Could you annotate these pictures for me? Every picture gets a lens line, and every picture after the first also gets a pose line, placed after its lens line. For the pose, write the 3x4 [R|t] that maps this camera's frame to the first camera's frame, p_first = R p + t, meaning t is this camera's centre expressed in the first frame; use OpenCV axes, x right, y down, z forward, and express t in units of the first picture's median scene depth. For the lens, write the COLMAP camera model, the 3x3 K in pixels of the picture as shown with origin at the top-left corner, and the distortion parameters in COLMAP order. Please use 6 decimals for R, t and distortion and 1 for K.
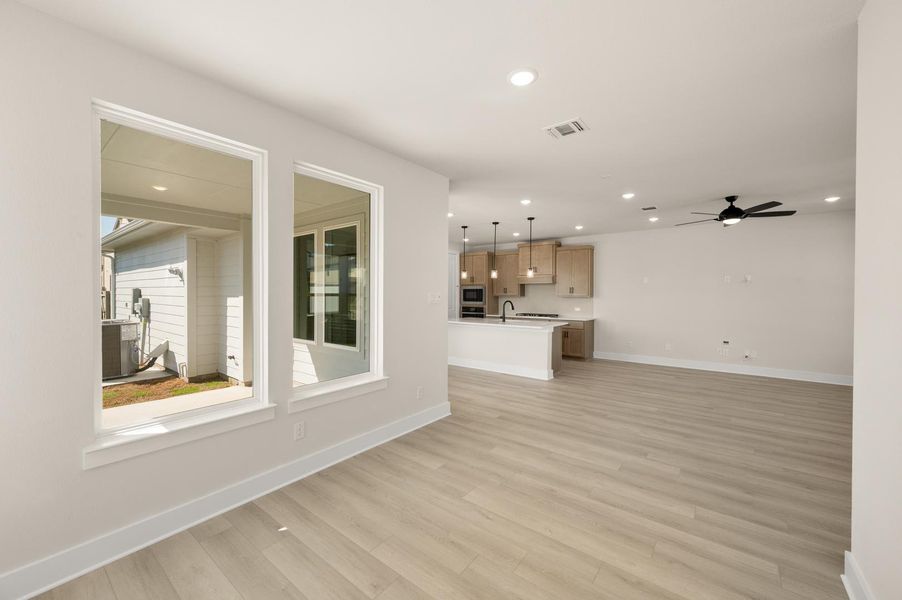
lens RADIAL K [[354.0, 0, 452.3], [0, 354.0, 298.1], [0, 0, 1]] dist [0.001783, -0.000026]
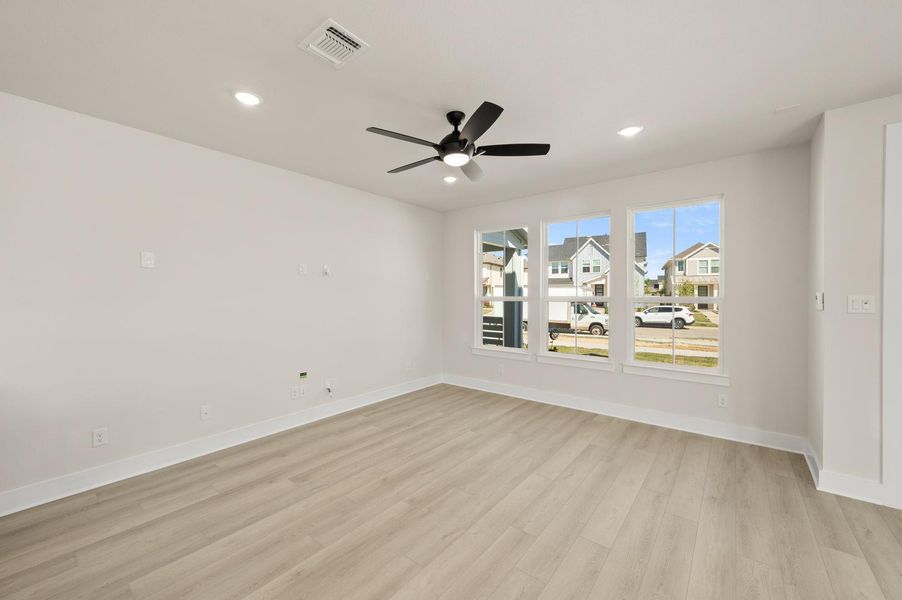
lens RADIAL K [[354.0, 0, 452.3], [0, 354.0, 298.1], [0, 0, 1]] dist [0.001783, -0.000026]
pose [[0.011026, -0.013601, 0.999847, 0.351872], [0.006550, 0.999887, 0.013530, -0.015803], [-0.999918, 0.006399, 0.011114, 1.469930]]
